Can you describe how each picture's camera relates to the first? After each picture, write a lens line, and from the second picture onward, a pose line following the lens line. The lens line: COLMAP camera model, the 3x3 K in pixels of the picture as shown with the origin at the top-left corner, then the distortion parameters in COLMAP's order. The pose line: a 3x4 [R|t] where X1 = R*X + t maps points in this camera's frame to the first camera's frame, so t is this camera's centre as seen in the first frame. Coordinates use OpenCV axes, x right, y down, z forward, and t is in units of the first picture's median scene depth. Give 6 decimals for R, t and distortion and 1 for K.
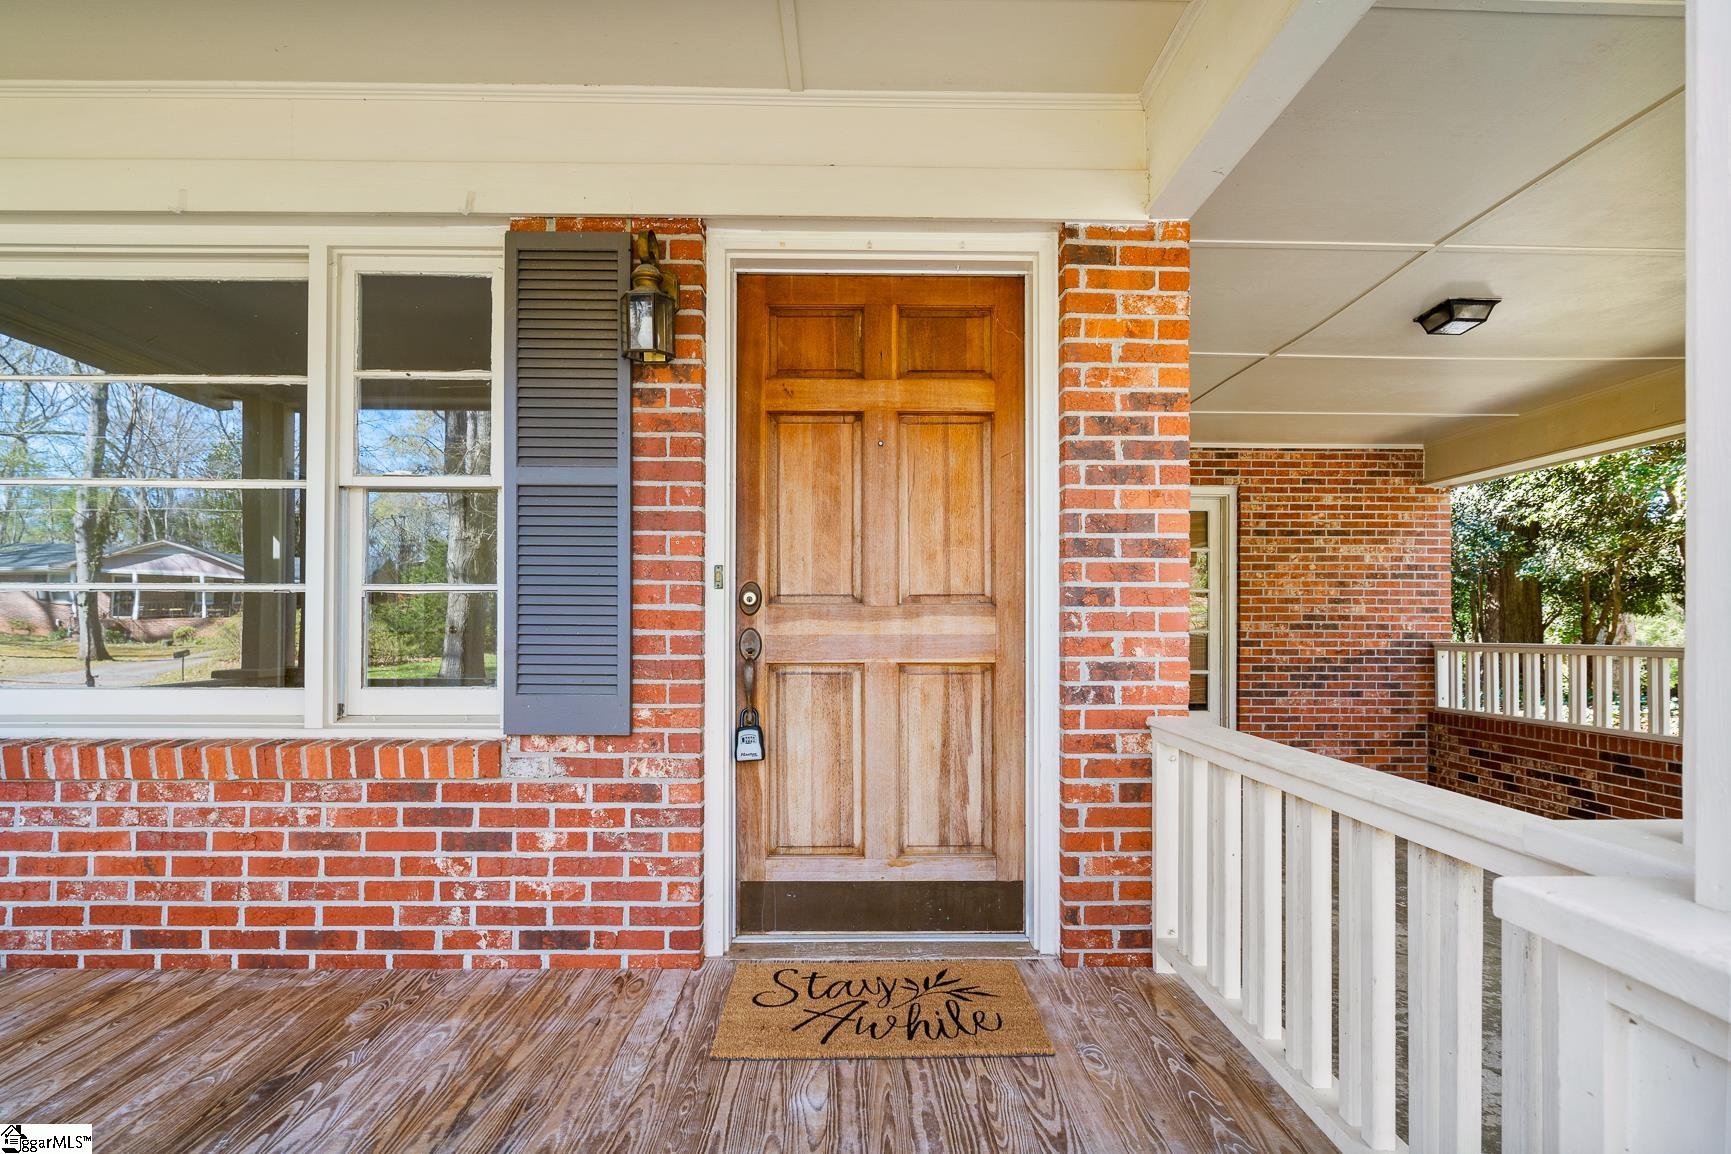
lens RADIAL K [[795.6, 0, 866.5], [0, 795.6, 605.1], [0, 0, 1]] dist [-0.004248, -0.000055]
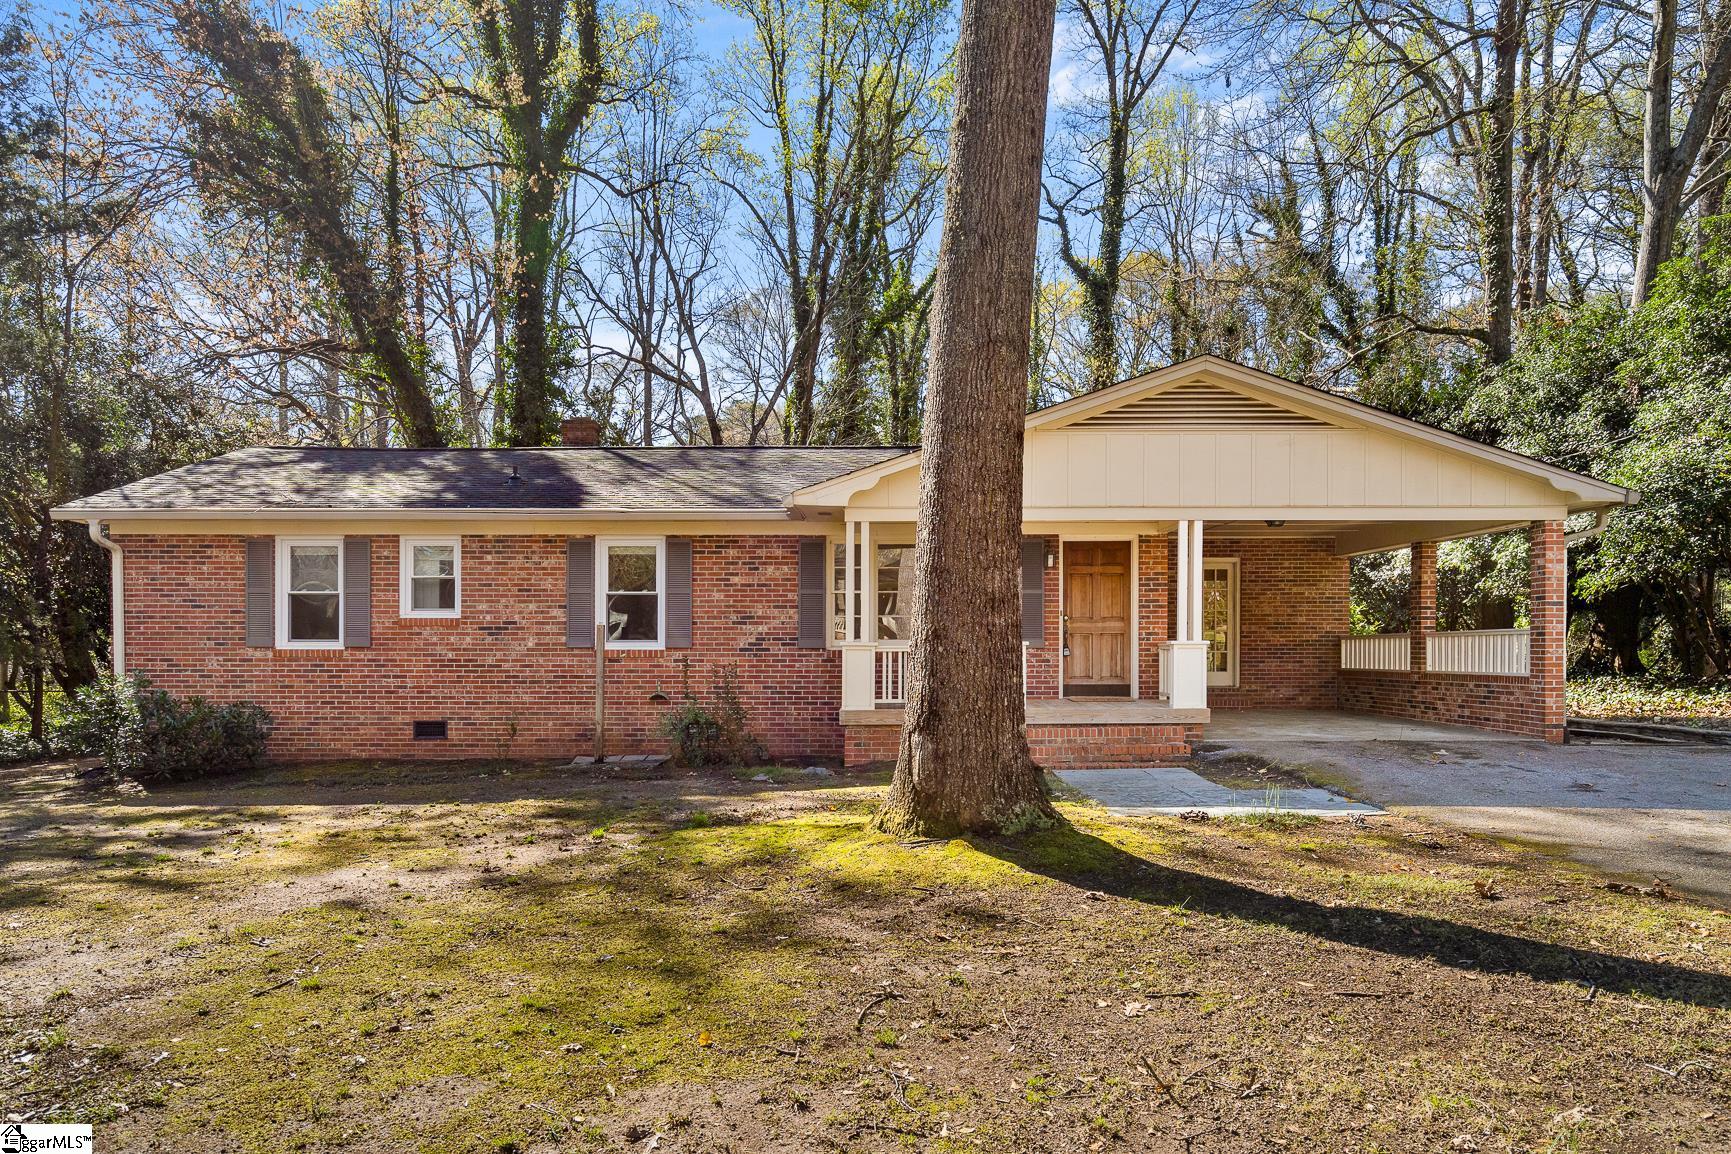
lens RADIAL K [[1178.8, 0, 858.9], [0, 1178.8, 626.4], [0, 0, 1]] dist [-0.011667, 0.010201]
pose [[0.999271, -0.004871, -0.037853, -0.377378], [0.005222, 0.999944, 0.009172, -0.009880], [0.037807, -0.009363, 0.999241, -1.988093]]
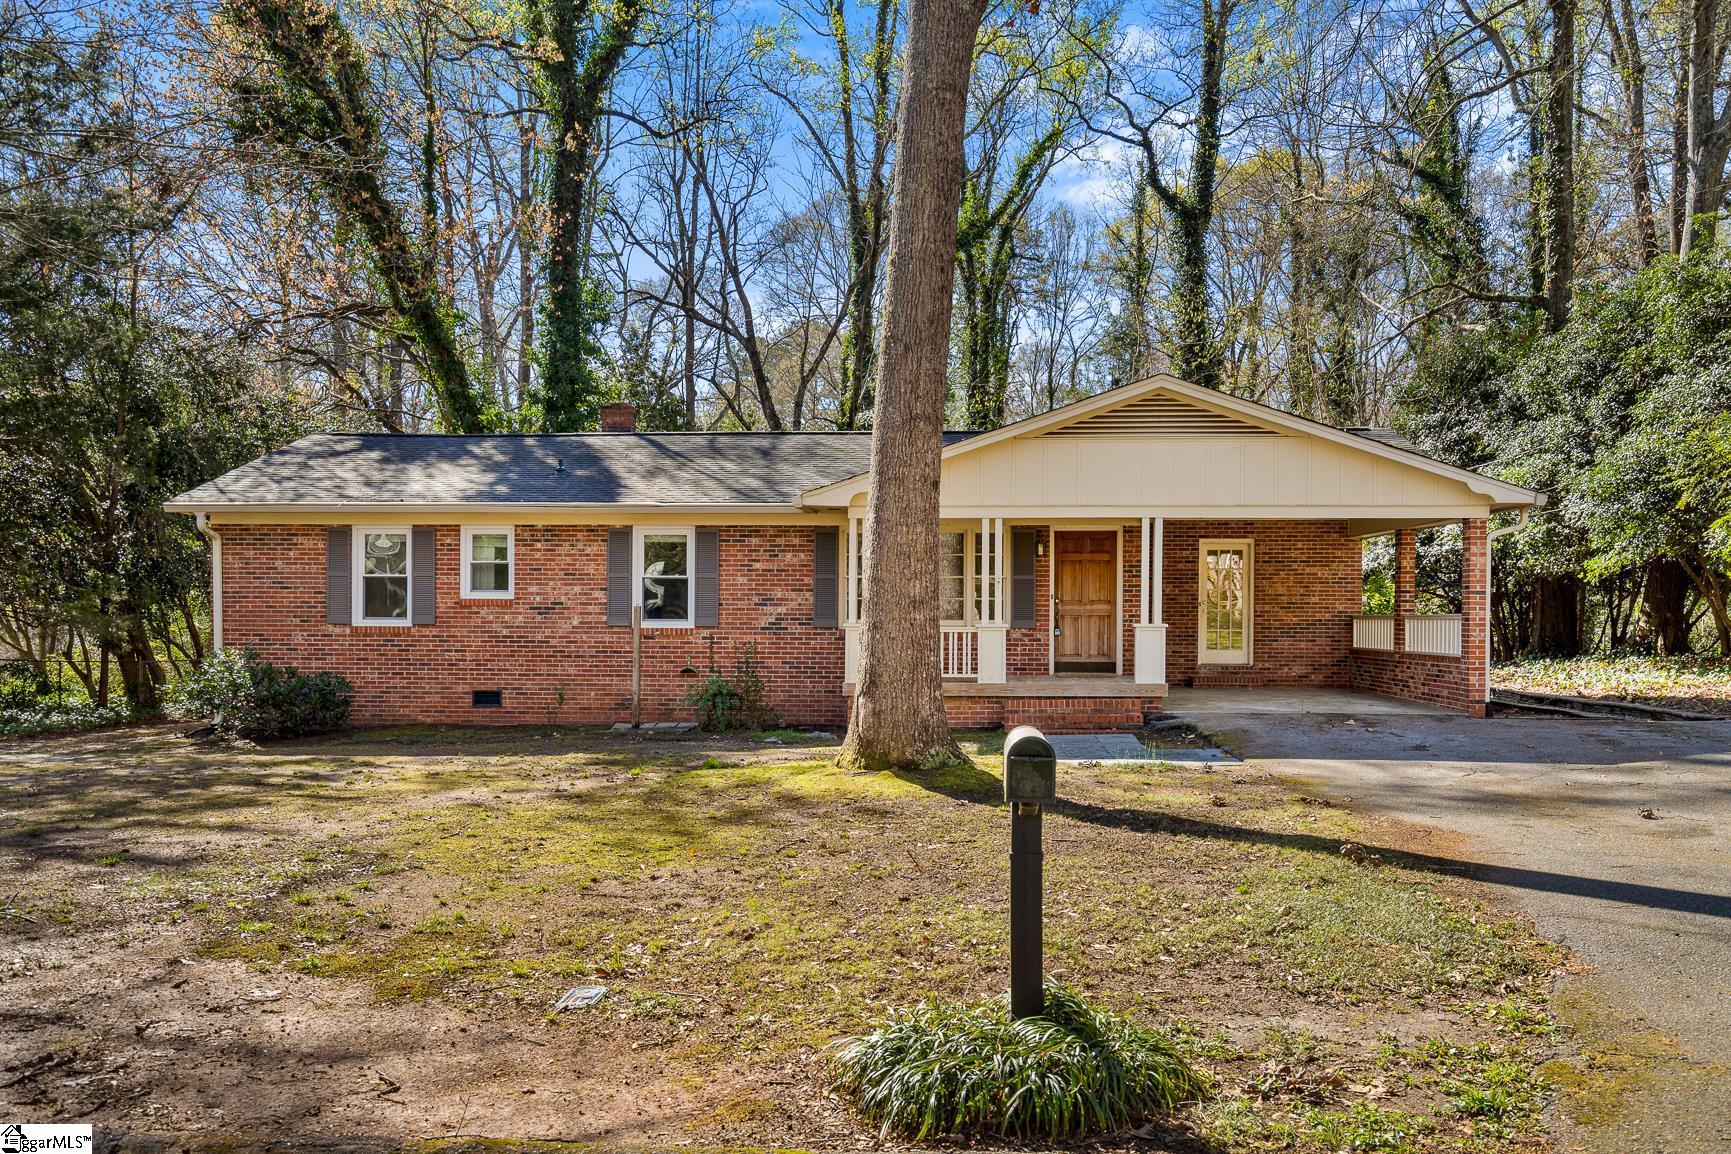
lens RADIAL K [[1474.6, 0, 870.7], [0, 1474.6, 588.0], [0, 0, 1]] dist [-0.012488, -0.025556]
pose [[0.995408, -0.001296, -0.095711, -0.151261], [0.002310, 0.999942, 0.010491, -0.065827], [0.095692, -0.010664, 0.995354, -2.866906]]
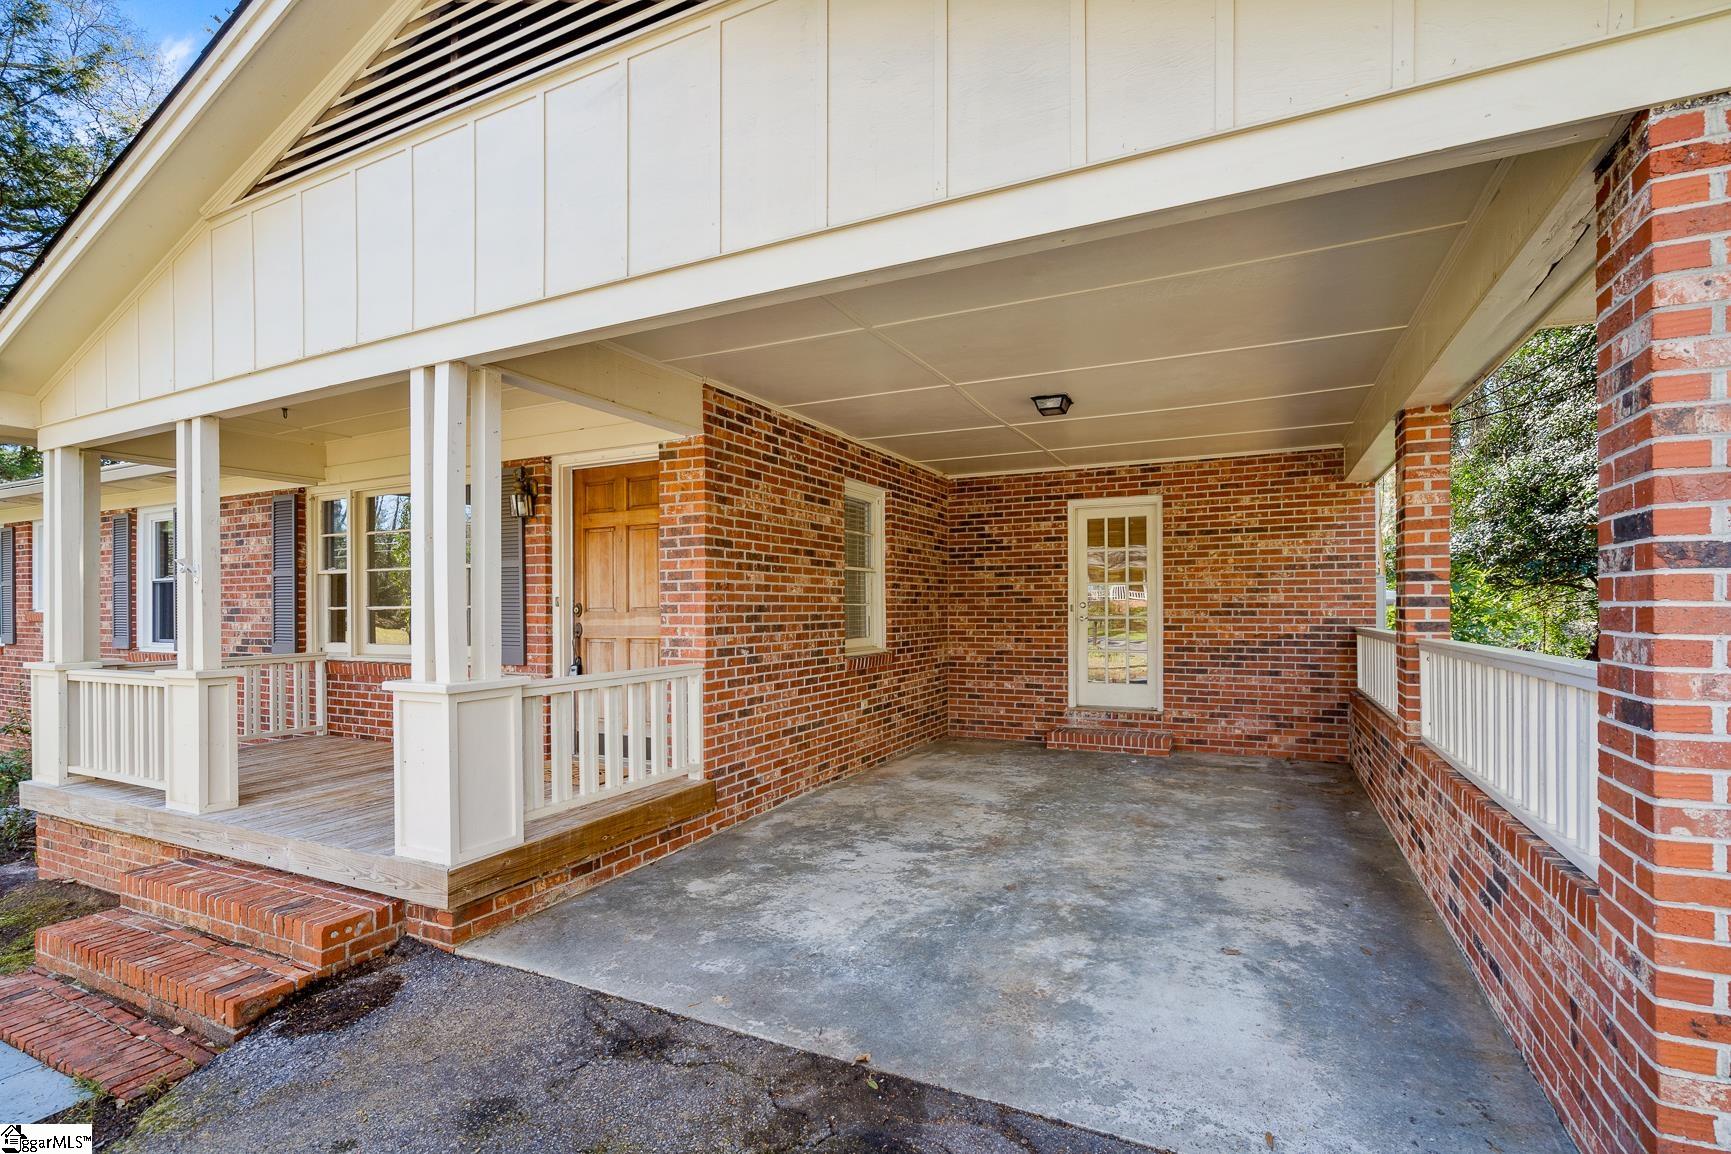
lens RADIAL K [[795.6, 0, 873.8], [0, 795.6, 589.1], [0, 0, 1]] dist [-0.004248, -0.000055]
pose [[0.889025, -0.019041, -0.457462, 0.627901], [0.021505, 0.999769, 0.000180, -0.018907], [0.457353, -0.009998, 0.889229, -0.250058]]
